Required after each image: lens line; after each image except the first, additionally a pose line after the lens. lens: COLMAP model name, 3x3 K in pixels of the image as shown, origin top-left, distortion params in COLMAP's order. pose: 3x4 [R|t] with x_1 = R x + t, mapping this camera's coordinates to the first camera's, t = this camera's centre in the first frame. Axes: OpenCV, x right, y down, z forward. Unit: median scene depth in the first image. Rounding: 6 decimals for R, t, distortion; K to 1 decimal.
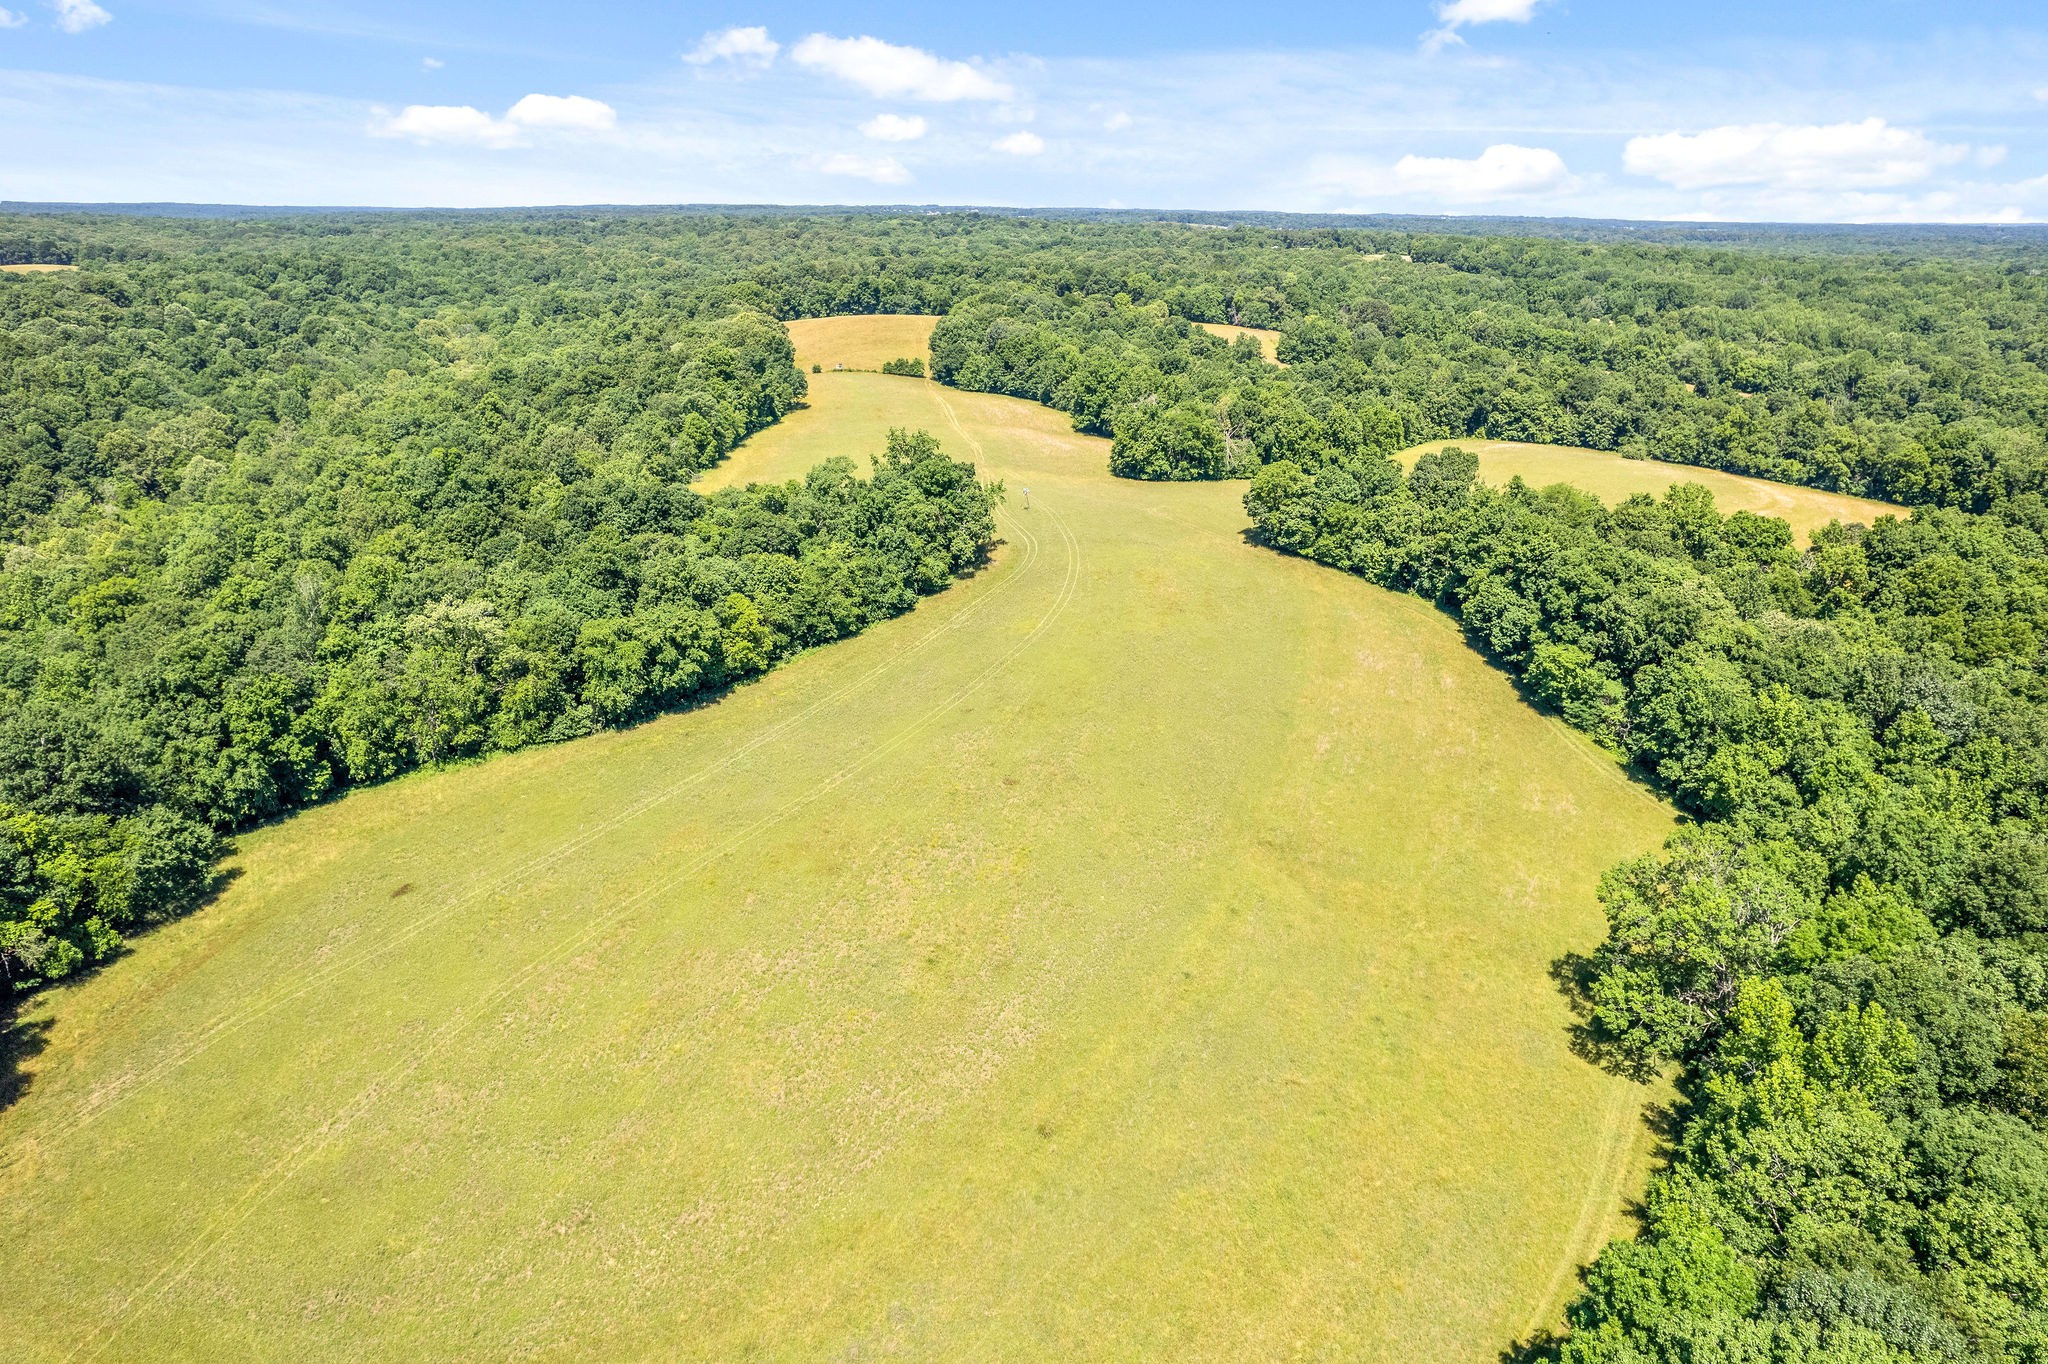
lens RADIAL K [[1314.7, 0, 1036.1], [0, 1314.7, 684.7], [0, 0, 1]] dist [-0.066095, 0.056265]
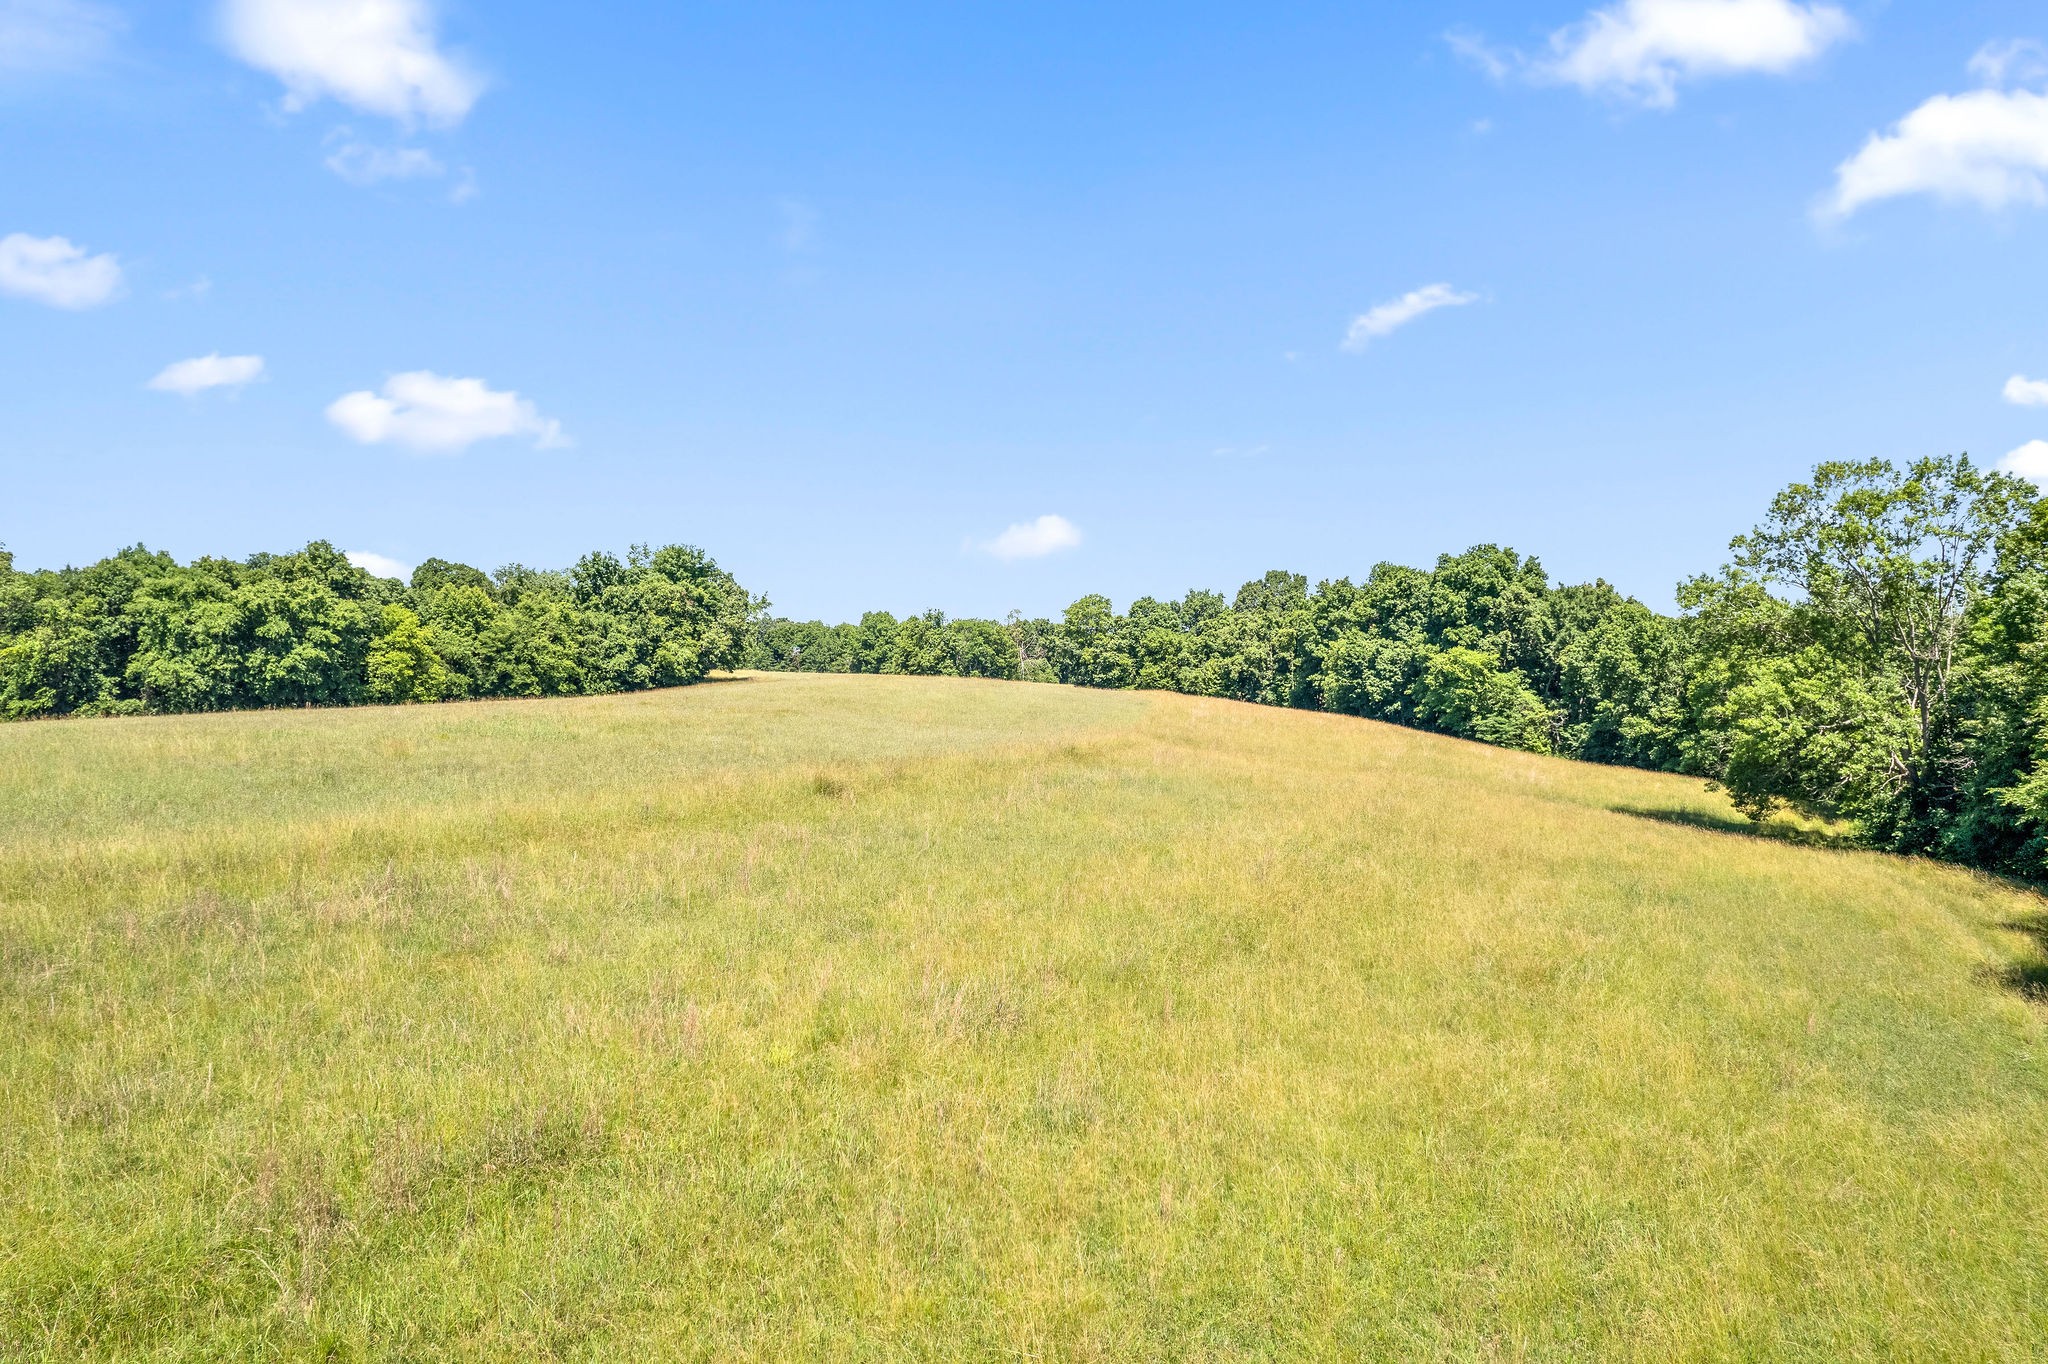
lens RADIAL K [[1314.7, 0, 1037.4], [0, 1314.7, 657.8], [0, 0, 1]] dist [-0.066095, 0.056265]
pose [[0.985072, 0.000016, 0.172141, 0.000121], [0.061626, 0.933690, -0.352740, 0.141268], [-0.160732, 0.358082, 0.919751, 0.164656]]
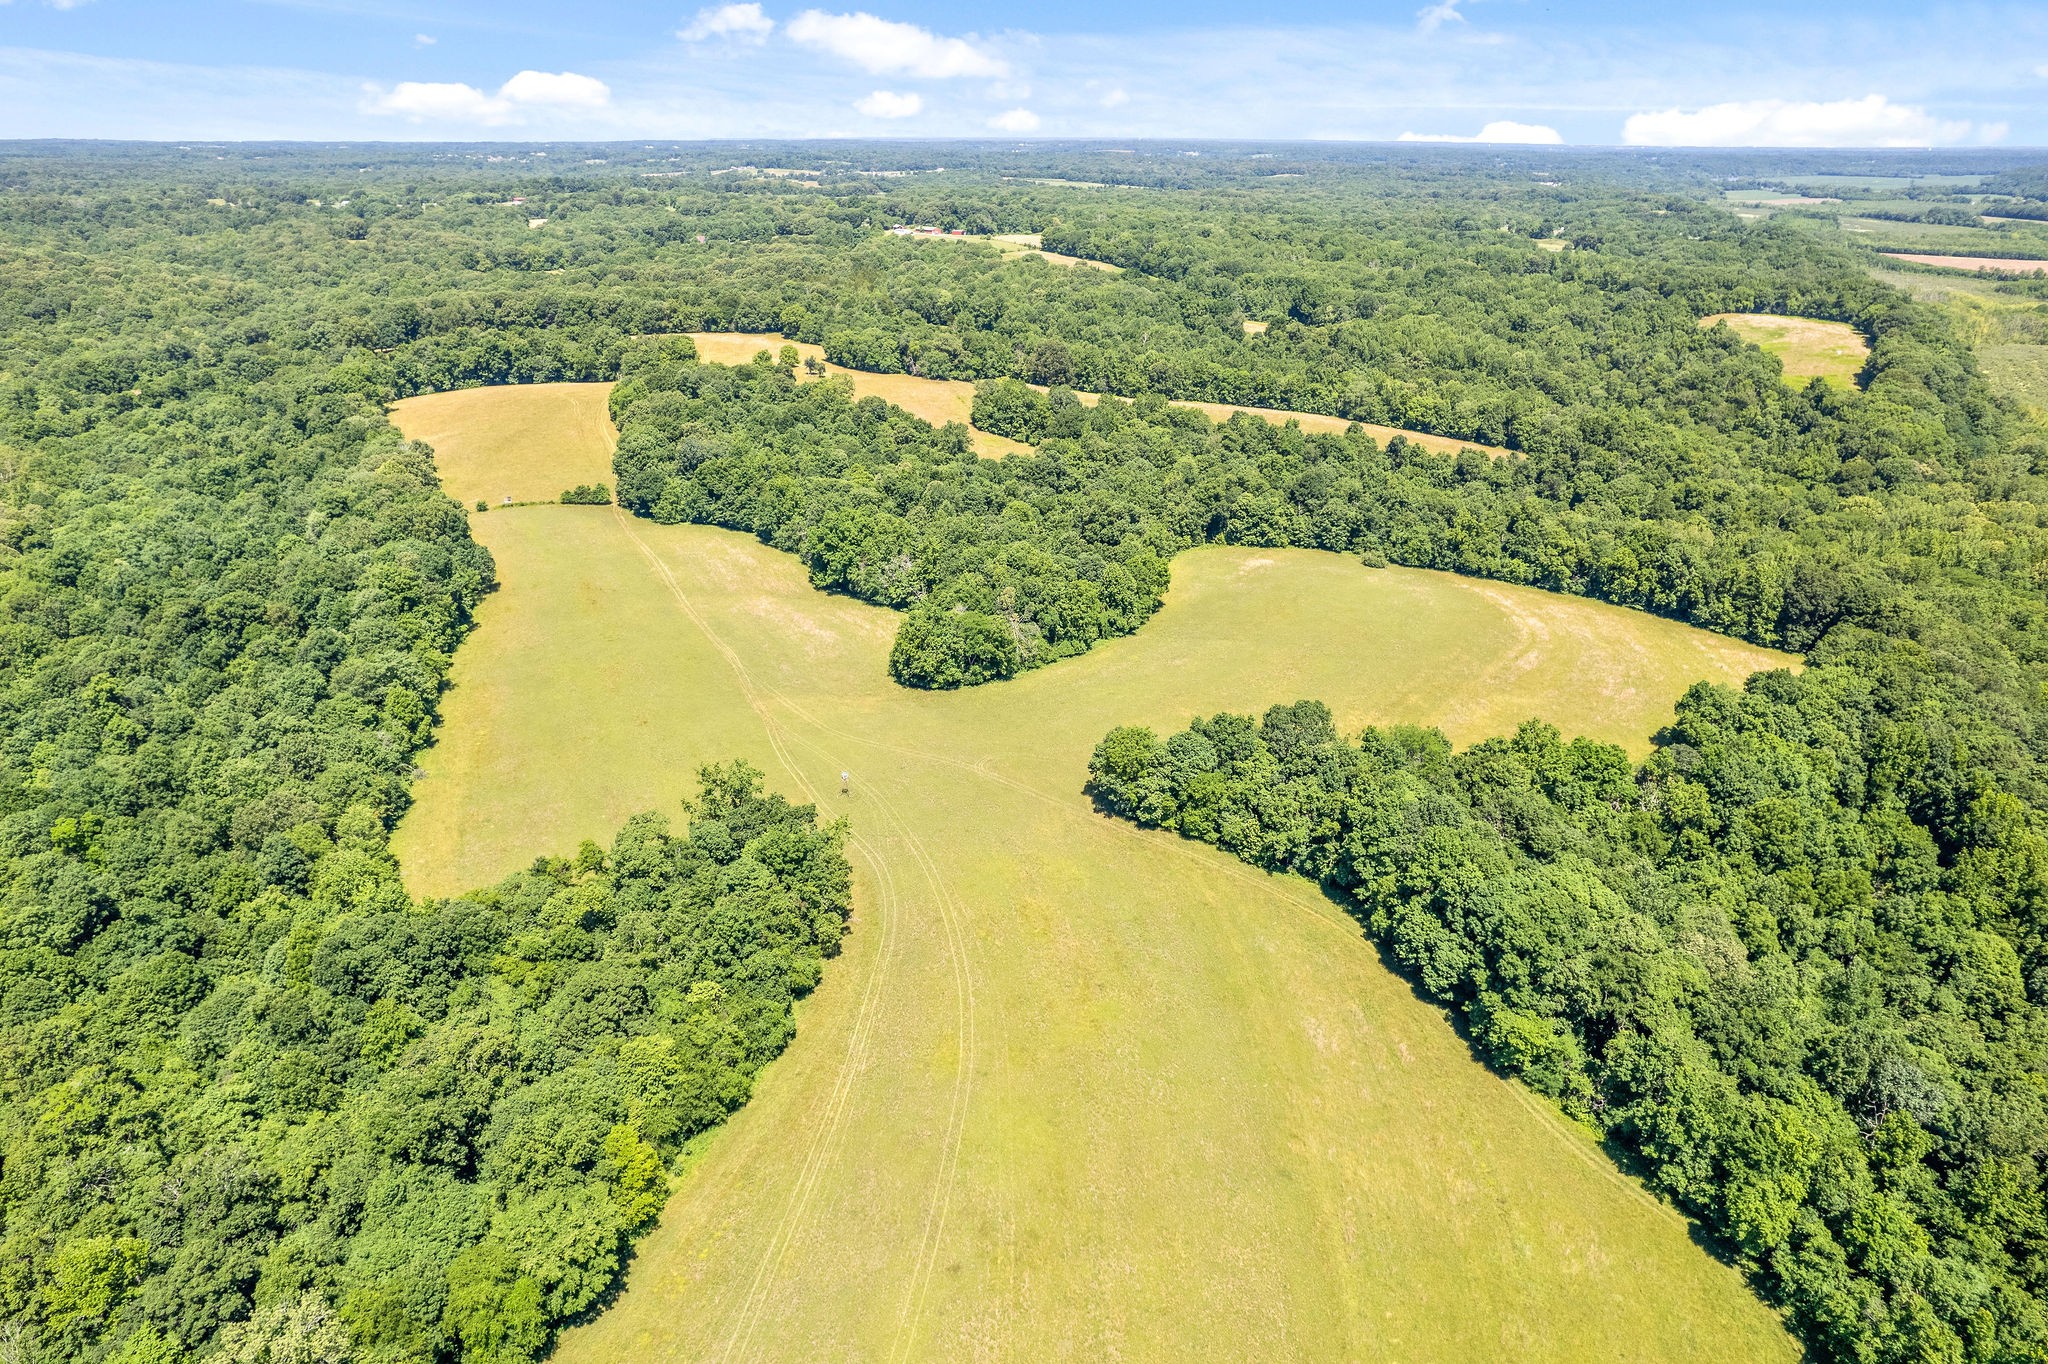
lens RADIAL K [[1314.7, 0, 1038.3], [0, 1314.7, 687.5], [0, 0, 1]] dist [-0.066095, 0.056265]
pose [[0.954852, -0.121573, 0.271067, -0.096731], [0.107261, 0.991967, 0.067060, -0.212496], [-0.277042, -0.034958, 0.960222, 0.104056]]
